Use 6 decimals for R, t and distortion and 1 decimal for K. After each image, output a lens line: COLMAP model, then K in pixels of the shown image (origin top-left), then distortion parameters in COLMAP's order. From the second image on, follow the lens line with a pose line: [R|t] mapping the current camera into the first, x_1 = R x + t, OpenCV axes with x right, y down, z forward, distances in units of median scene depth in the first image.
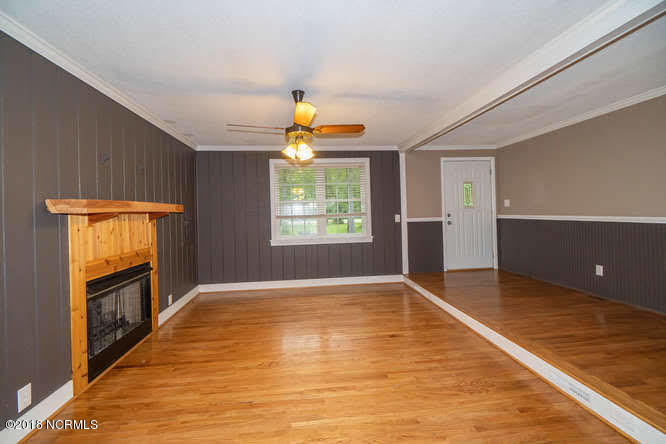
lens RADIAL K [[293.3, 0, 331.8], [0, 293.3, 210.5], [0, 0, 1]] dist [0.000210, -0.000442]
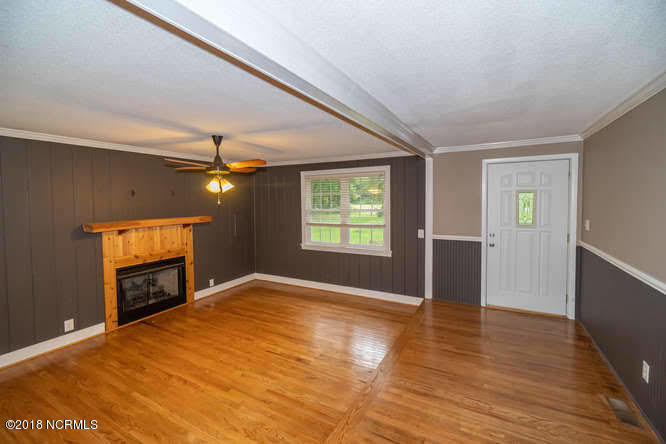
lens RADIAL K [[293.3, 0, 331.8], [0, 293.3, 210.5], [0, 0, 1]] dist [0.000210, -0.000442]
pose [[0.818292, 0.042162, -0.573255, 0.797777], [-0.009083, 0.998130, 0.060447, -0.145723], [0.574732, -0.044256, 0.817144, 0.226650]]
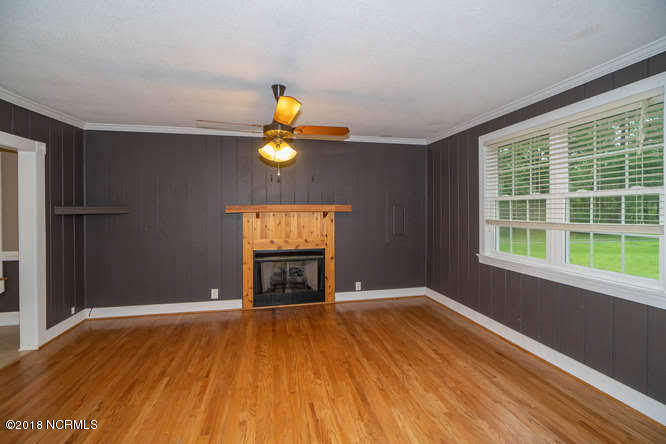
lens RADIAL K [[301.8, 0, 331.2], [0, 301.8, 208.7], [0, 0, 1]] dist [0.000117, -0.000046]
pose [[0.096932, 0.030214, -0.994832, 0.703947], [0.005604, 0.999507, 0.030902, -0.045727], [0.995275, -0.008570, 0.096714, 0.879707]]
